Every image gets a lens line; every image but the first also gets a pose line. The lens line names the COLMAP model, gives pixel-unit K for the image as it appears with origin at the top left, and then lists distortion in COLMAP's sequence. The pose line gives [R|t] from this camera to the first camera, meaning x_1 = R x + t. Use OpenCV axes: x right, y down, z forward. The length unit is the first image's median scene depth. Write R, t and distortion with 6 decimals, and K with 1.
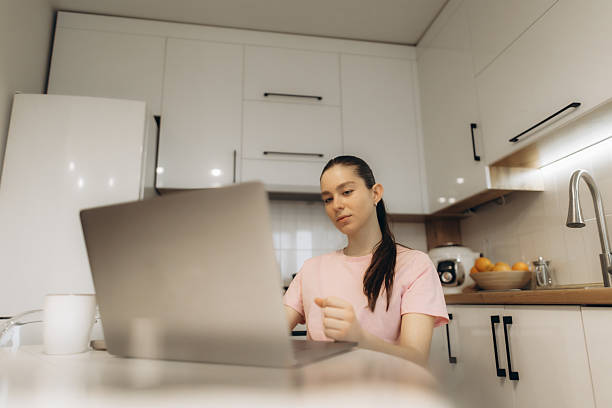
lens RADIAL K [[412.6, 0, 306.0], [0, 412.6, 204.0], [0, 0, 1]] dist [-0.026445, 0.067659]
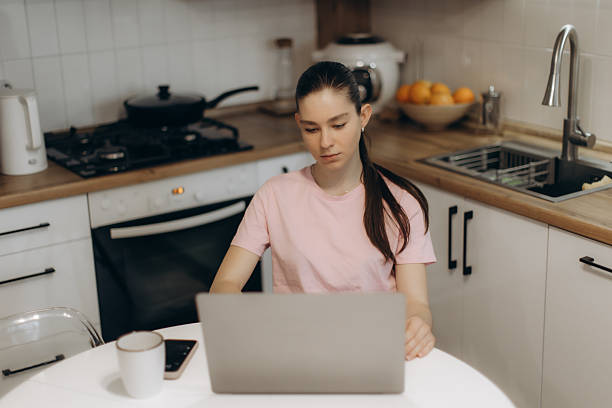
lens RADIAL K [[887.6, 0, 306.0], [0, 887.6, 204.0], [0, 0, 1]] dist [0.014573, -0.075060]
pose [[0.909180, -0.134066, 0.394230, -0.513951], [-0.087949, 0.863568, 0.496502, -0.587941], [-0.407008, -0.486082, 0.773349, -0.275418]]
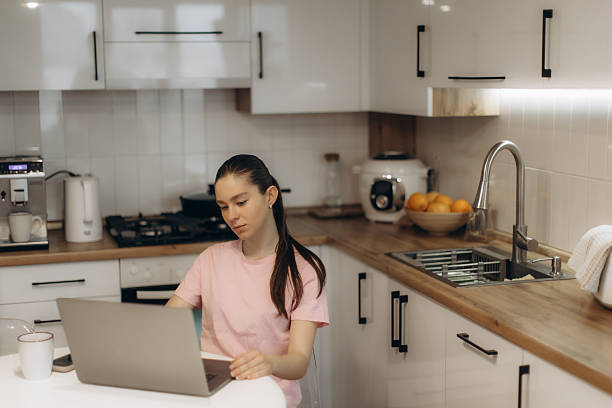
lens RADIAL K [[899.2, 0, 306.0], [0, 899.2, 204.0], [0, 0, 1]] dist [0.051048, 0.045881]
pose [[0.992132, -0.017613, 0.123950, -0.013596], [-0.029698, 0.928686, 0.369676, -0.675618], [-0.121622, -0.370448, 0.920856, -0.828766]]
